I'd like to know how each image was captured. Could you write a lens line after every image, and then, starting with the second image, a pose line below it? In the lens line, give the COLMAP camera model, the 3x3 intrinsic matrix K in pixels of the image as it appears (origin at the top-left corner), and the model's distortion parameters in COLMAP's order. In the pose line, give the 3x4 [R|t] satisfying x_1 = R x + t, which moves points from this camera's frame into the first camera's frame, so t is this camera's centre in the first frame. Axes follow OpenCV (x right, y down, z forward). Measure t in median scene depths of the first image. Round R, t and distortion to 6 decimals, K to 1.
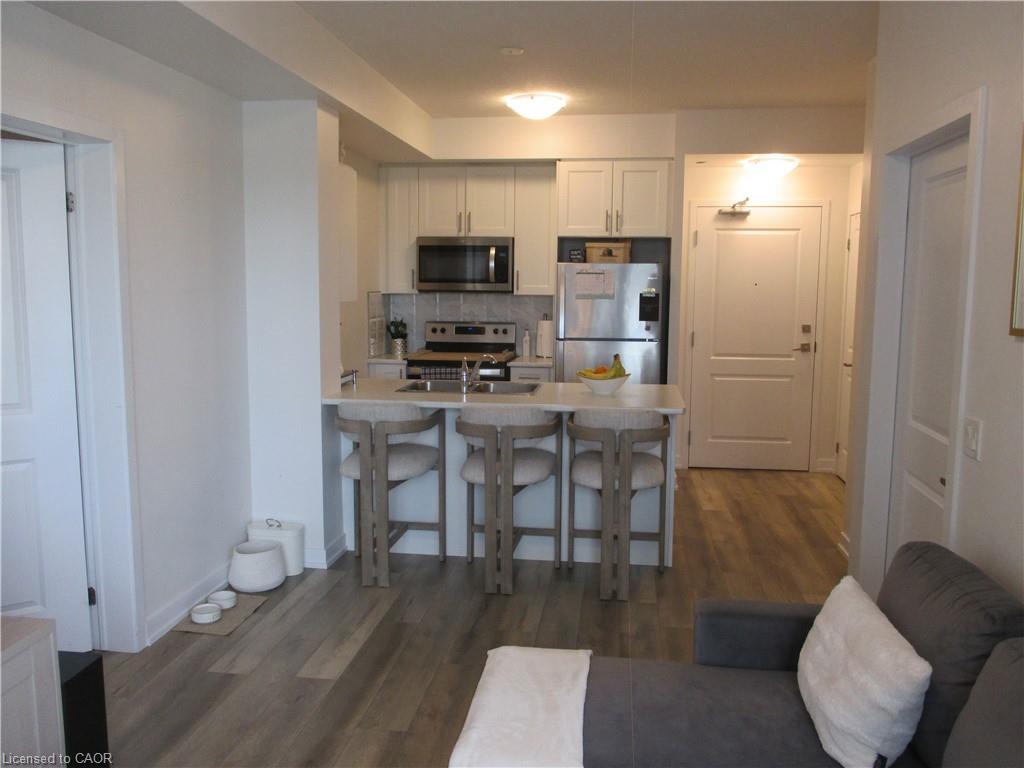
lens RADIAL K [[849.4, 0, 510.7], [0, 849.4, 384.7], [0, 0, 1]] dist [-0.026776, -0.000918]
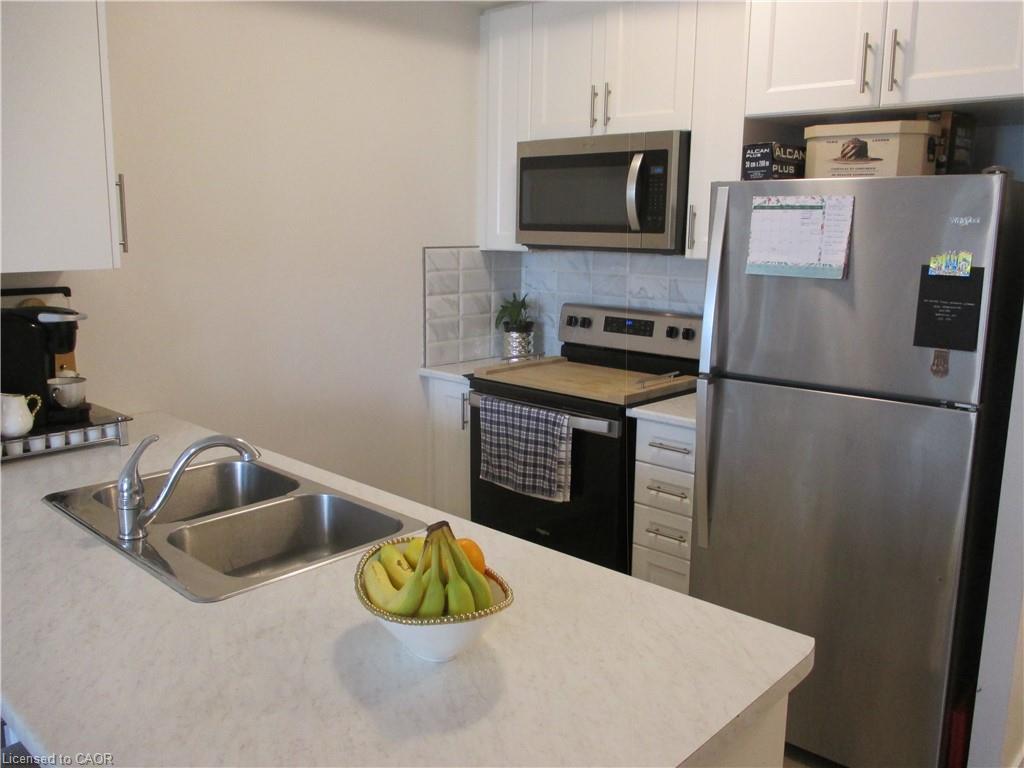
lens RADIAL K [[849.4, 0, 517.6], [0, 849.4, 381.6], [0, 0, 1]] dist [-0.026776, -0.000918]
pose [[0.816281, 0.105558, -0.567928, 0.197357], [-0.074212, 0.994178, 0.078118, -0.068782], [0.572867, -0.021619, 0.819363, 0.571028]]
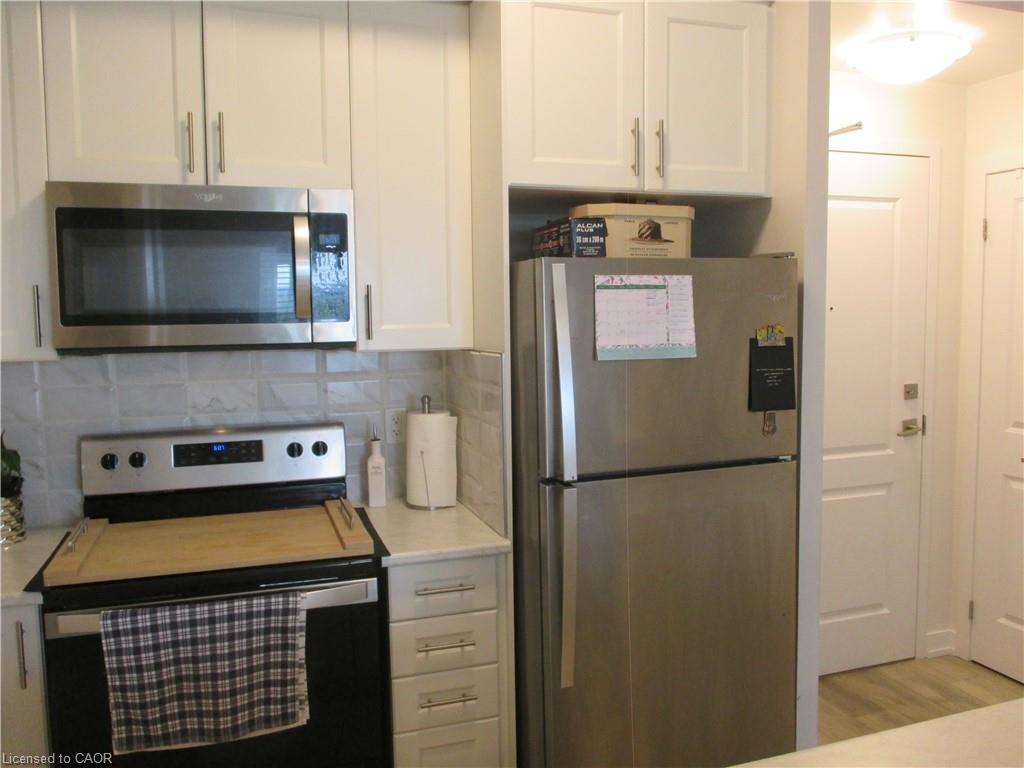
lens RADIAL K [[849.4, 0, 513.3], [0, 849.4, 381.4], [0, 0, 1]] dist [-0.026776, -0.000918]
pose [[0.891535, -0.059653, 0.449007, -0.100498], [0.075763, 0.996964, -0.017980, -0.081889], [-0.446572, 0.050048, 0.893347, 0.648485]]
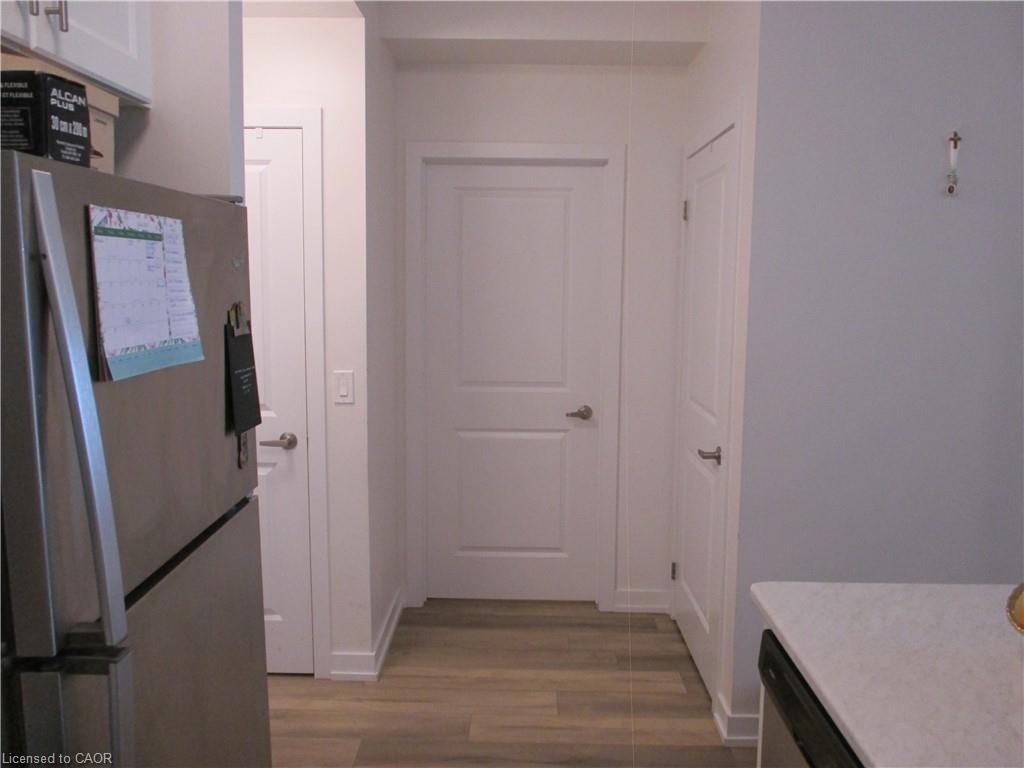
lens RADIAL K [[849.4, 0, 512.9], [0, 849.4, 383.4], [0, 0, 1]] dist [-0.026776, -0.000918]
pose [[-0.112738, -0.133604, 0.984602, -0.089627], [0.100887, 0.984259, 0.145109, -0.107492], [-0.988490, 0.115692, -0.097484, 0.858597]]
